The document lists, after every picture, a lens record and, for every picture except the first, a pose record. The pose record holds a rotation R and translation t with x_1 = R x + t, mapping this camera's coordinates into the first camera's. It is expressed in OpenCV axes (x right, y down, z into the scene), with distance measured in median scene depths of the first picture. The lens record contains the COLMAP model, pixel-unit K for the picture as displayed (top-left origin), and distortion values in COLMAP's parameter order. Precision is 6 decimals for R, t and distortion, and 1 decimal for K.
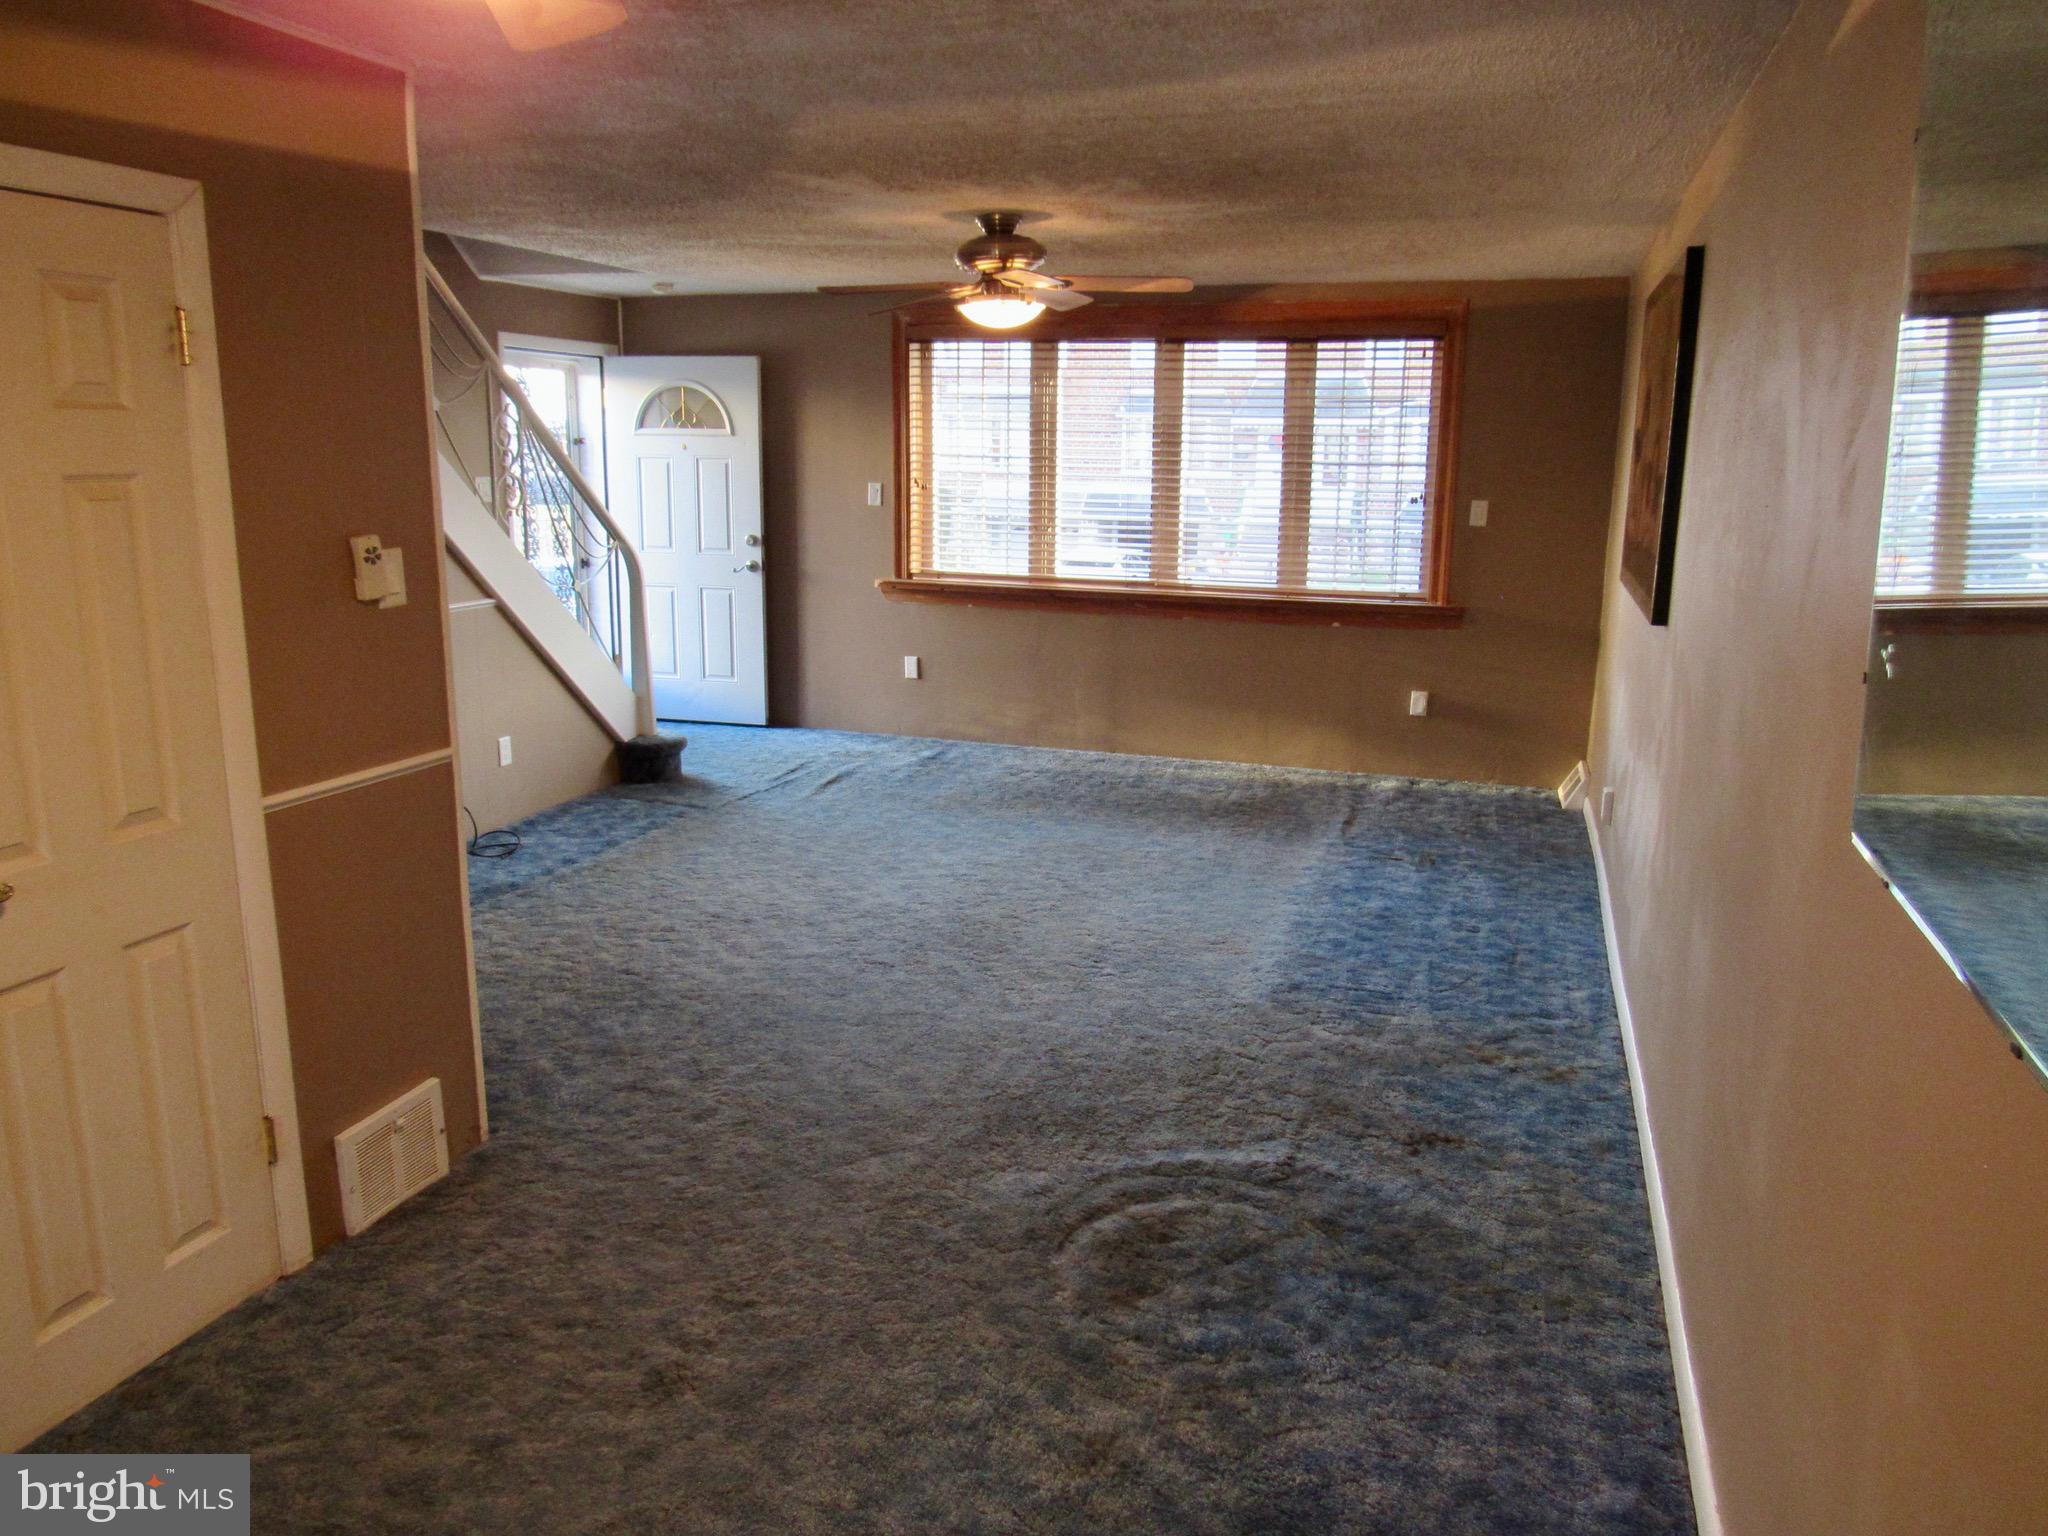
lens RADIAL K [[1458.1, 0, 1032.6], [0, 1458.1, 770.7], [0, 0, 1]] dist [-0.037871, 0.009940]
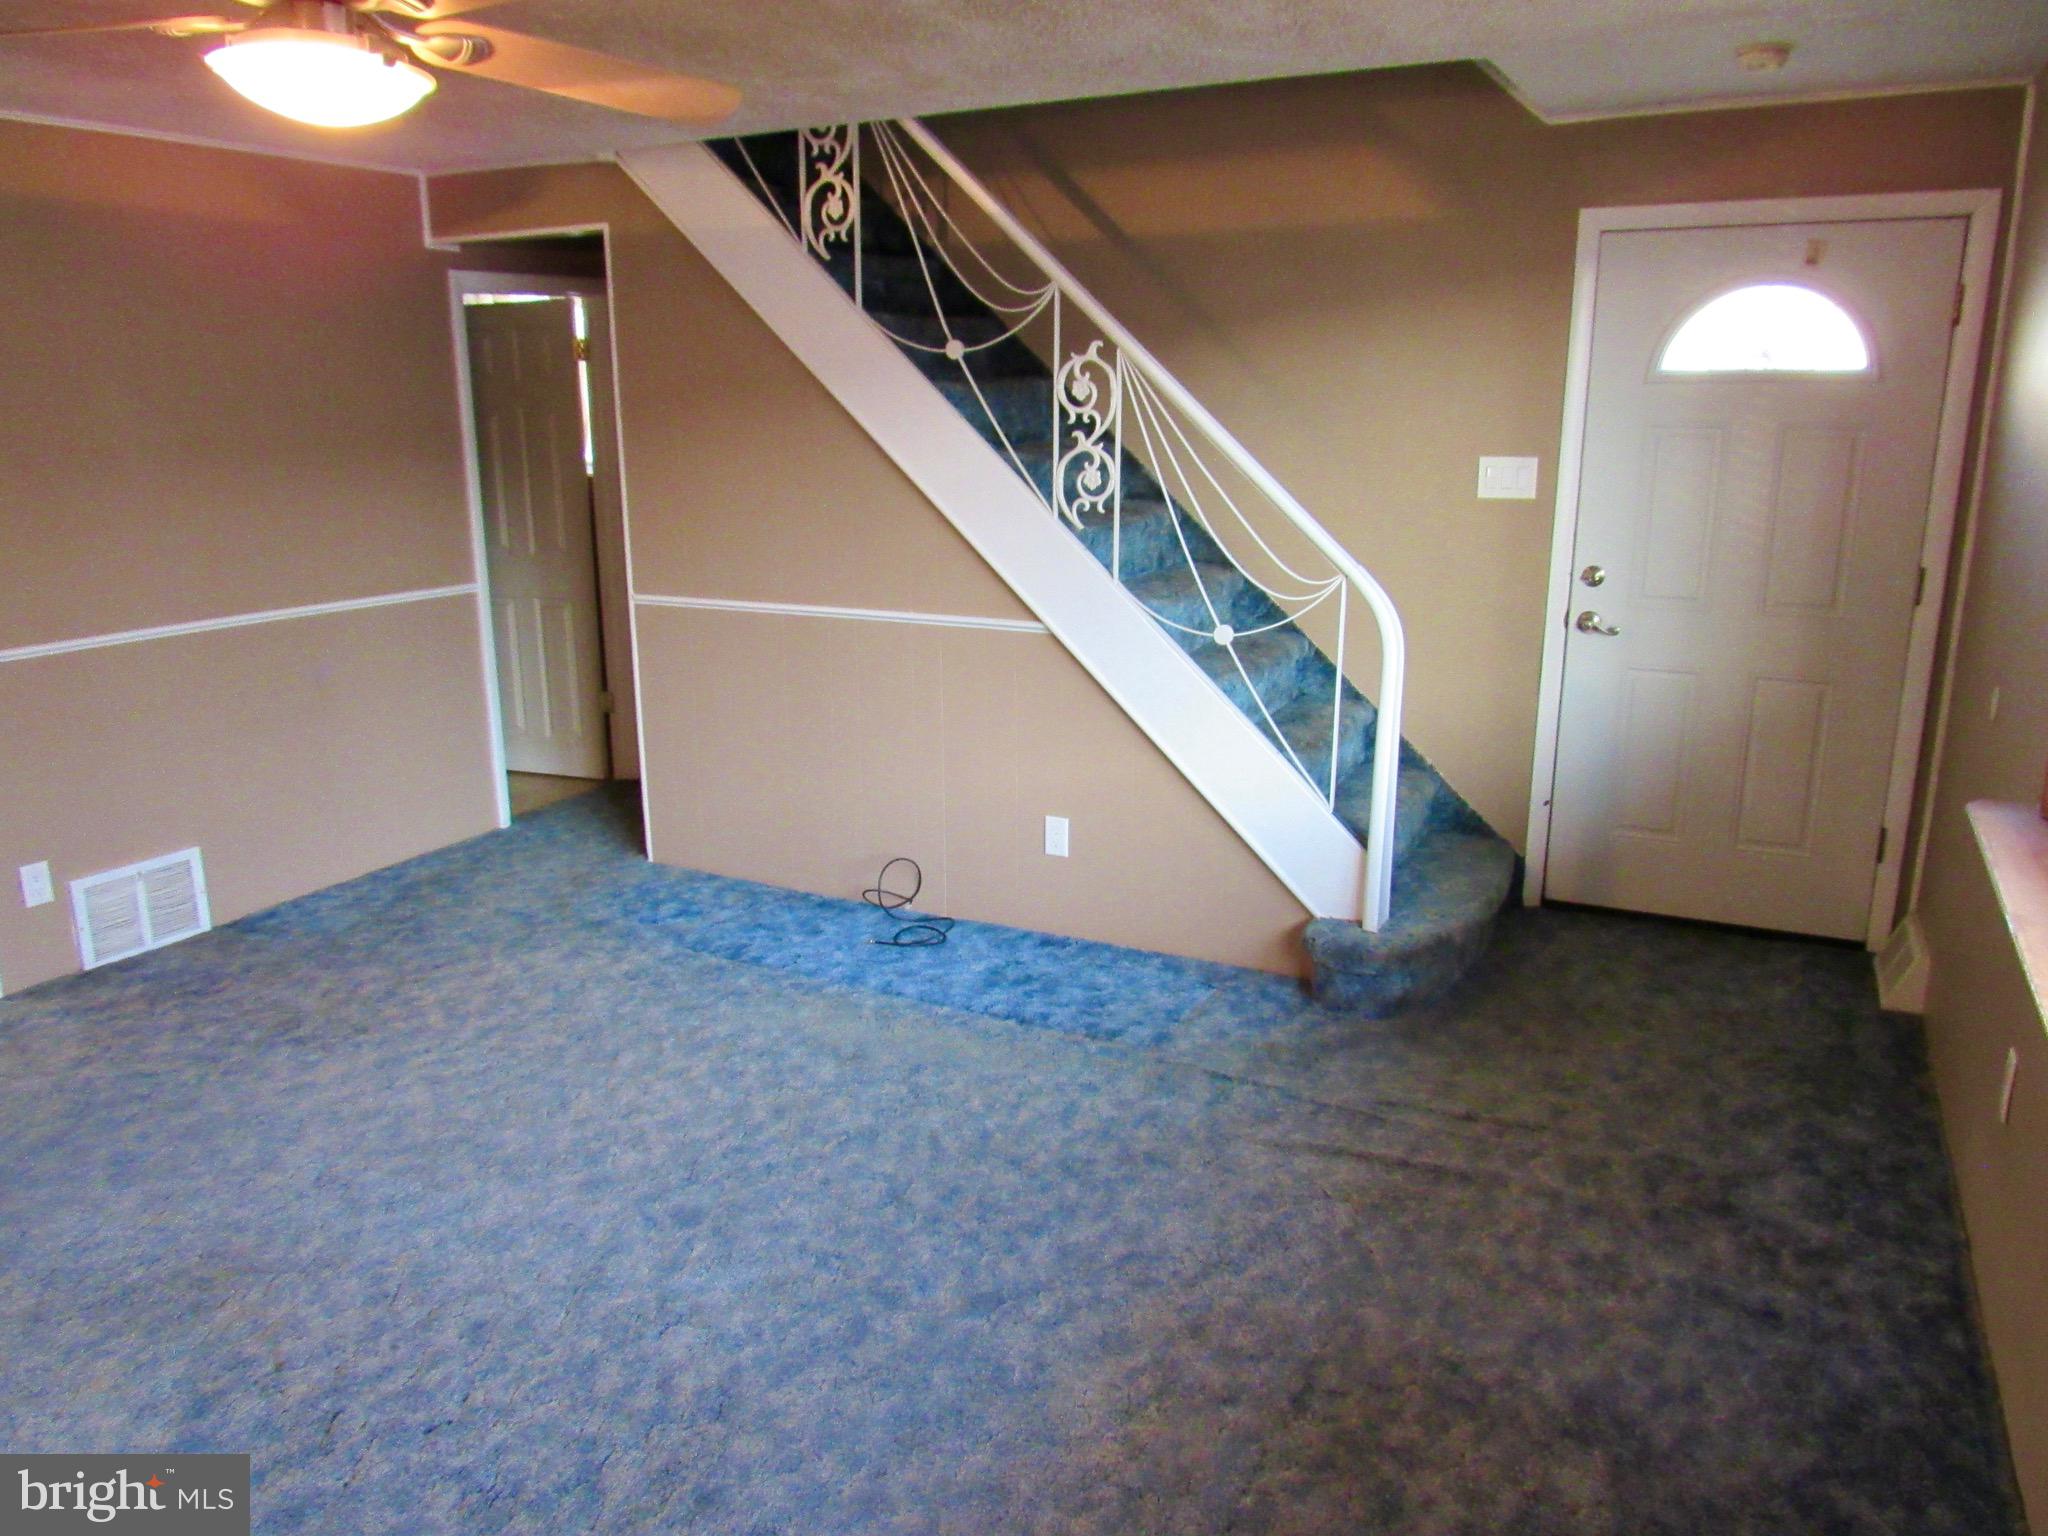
lens RADIAL K [[1458.1, 0, 1032.6], [0, 1458.1, 770.7], [0, 0, 1]] dist [-0.037871, 0.009940]
pose [[-0.158281, 0.231506, -0.959871, 0.340655], [-0.206063, 0.942975, 0.261410, -0.242623], [0.965653, 0.239170, -0.101550, 1.109466]]
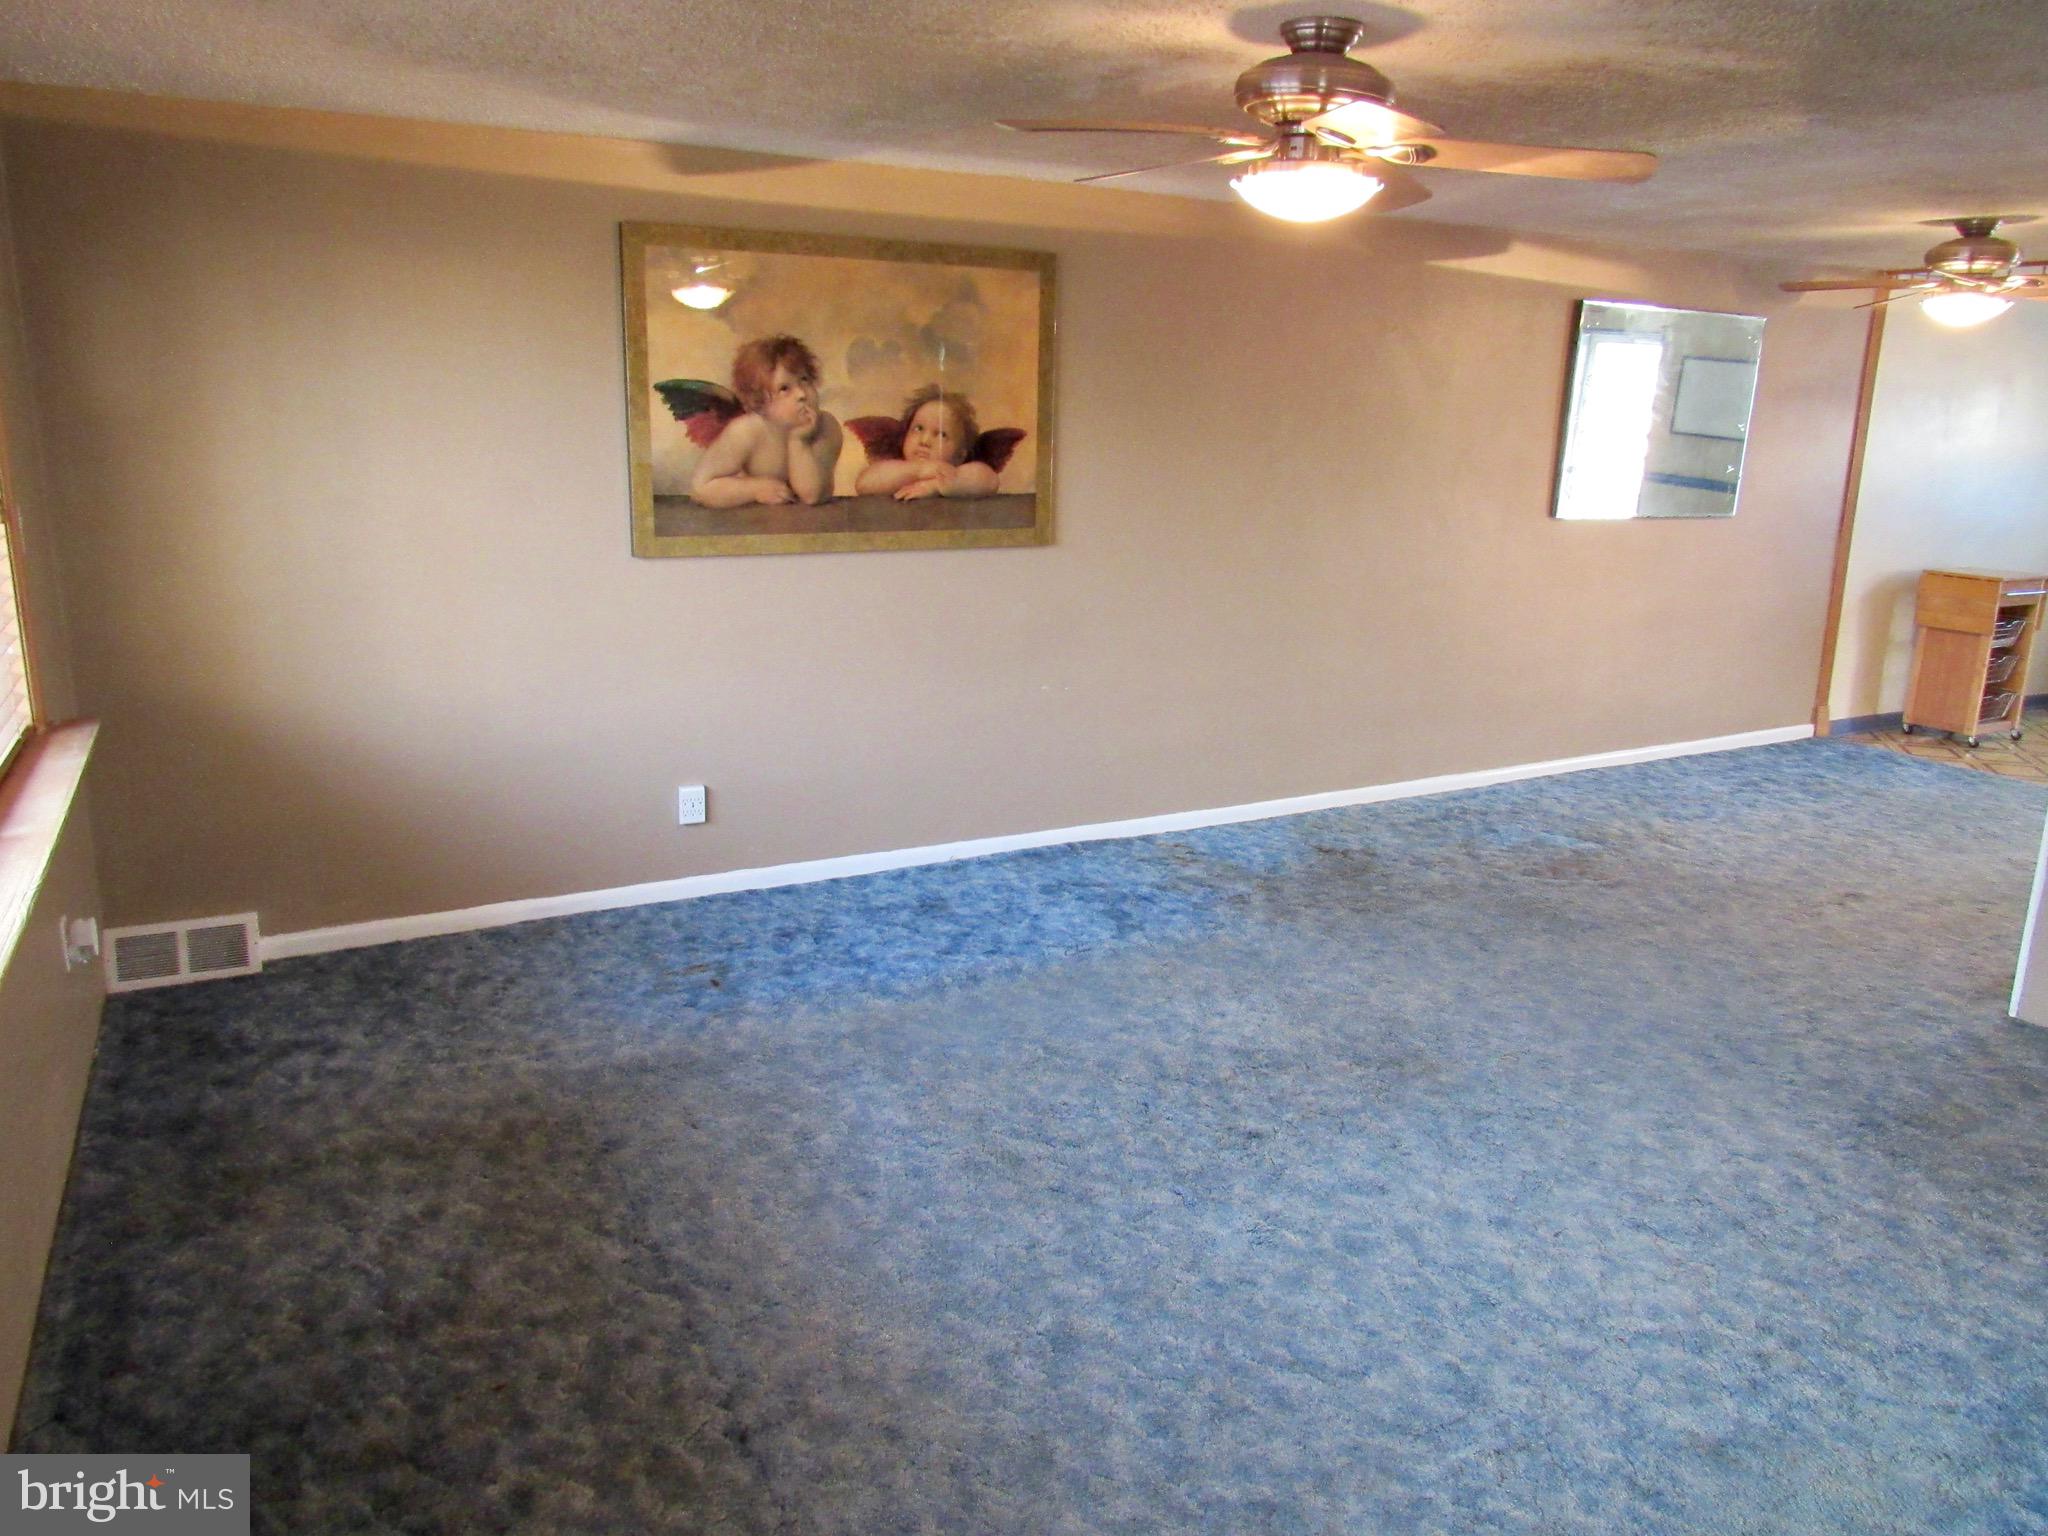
lens RADIAL K [[1458.1, 0, 1032.6], [0, 1458.1, 770.7], [0, 0, 1]] dist [-0.037871, 0.009940]
pose [[-0.724195, -0.191983, 0.662333, -0.320611], [0.117739, 0.911940, 0.393069, -0.300642], [-0.679470, 0.362641, -0.637818, 1.319777]]
